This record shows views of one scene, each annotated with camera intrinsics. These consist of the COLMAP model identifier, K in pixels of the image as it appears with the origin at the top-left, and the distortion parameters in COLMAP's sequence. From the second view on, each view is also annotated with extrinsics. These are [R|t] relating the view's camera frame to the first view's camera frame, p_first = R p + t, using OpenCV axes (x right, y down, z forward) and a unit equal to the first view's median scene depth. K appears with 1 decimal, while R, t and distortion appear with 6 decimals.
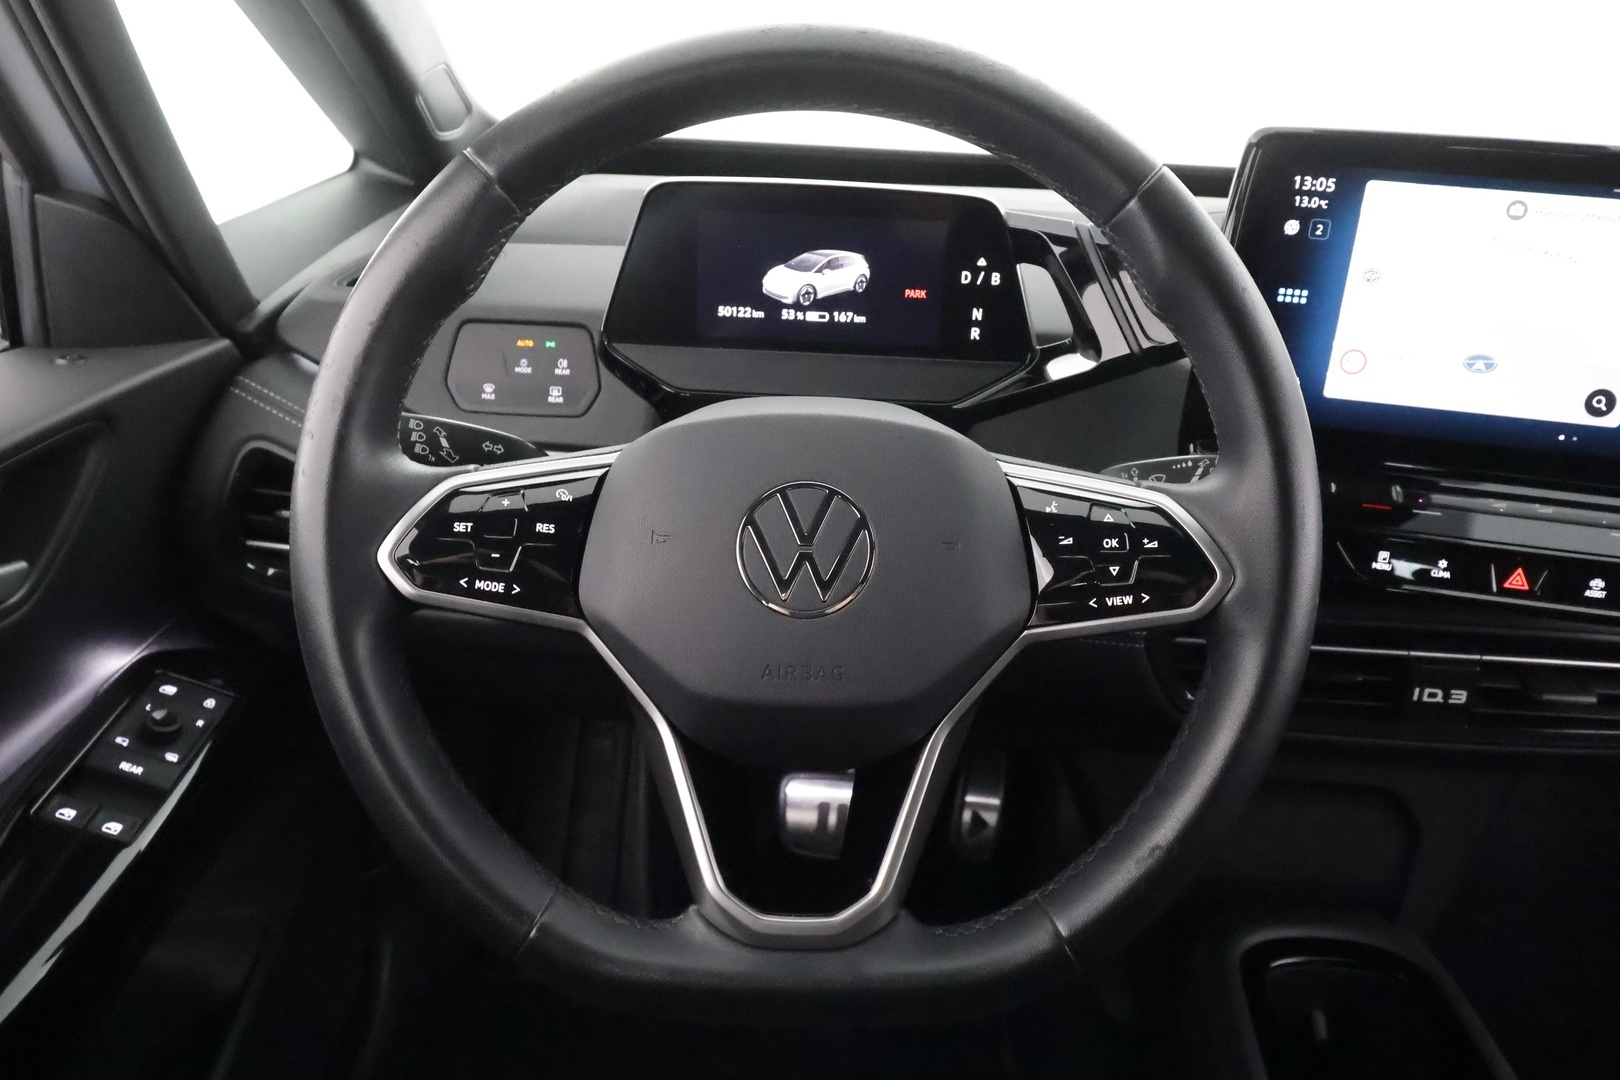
lens RADIAL K [[1158.3, 0, 810.0], [0, 1158.3, 540.0], [0, 0, 1]] dist [0.002359, 0.003175]
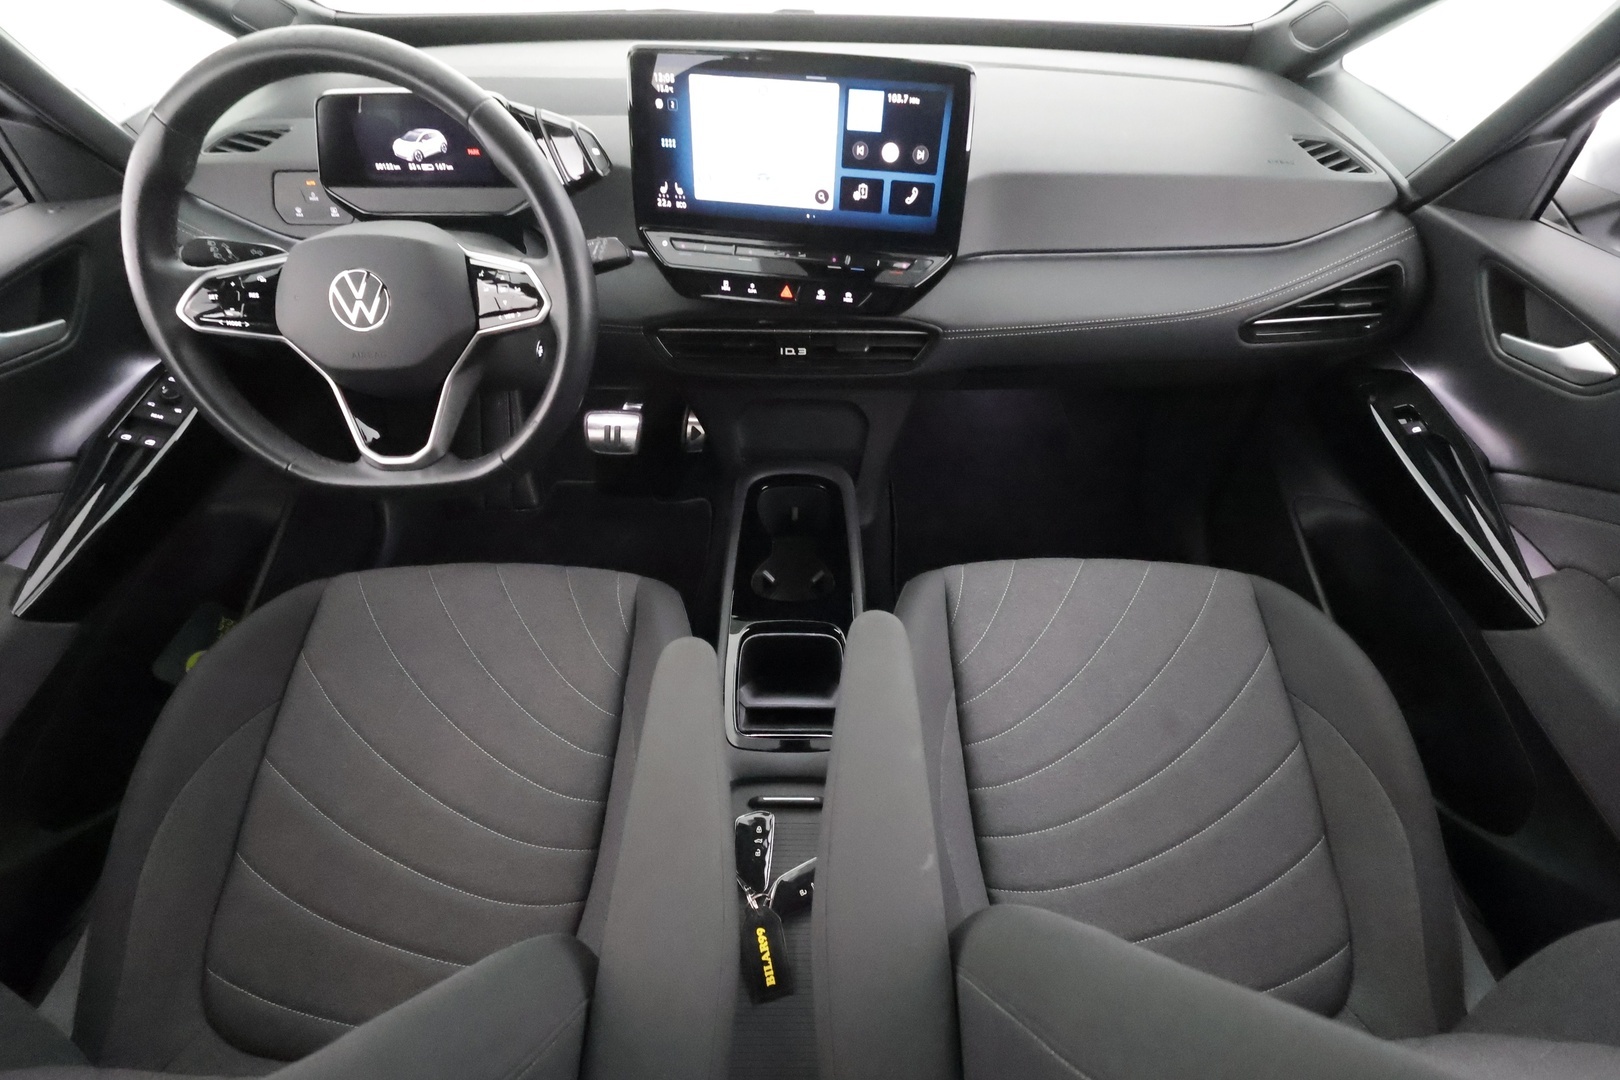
lens RADIAL K [[752.7, 0, 810.0], [0, 752.7, 540.0], [0, 0, 1]] dist [0.001881, 0.001189]
pose [[0.998795, -0.048124, -0.009622, 0.634596], [0.048473, 0.936735, 0.346666, -0.015010], [-0.007670, -0.346715, 0.937939, -0.407350]]
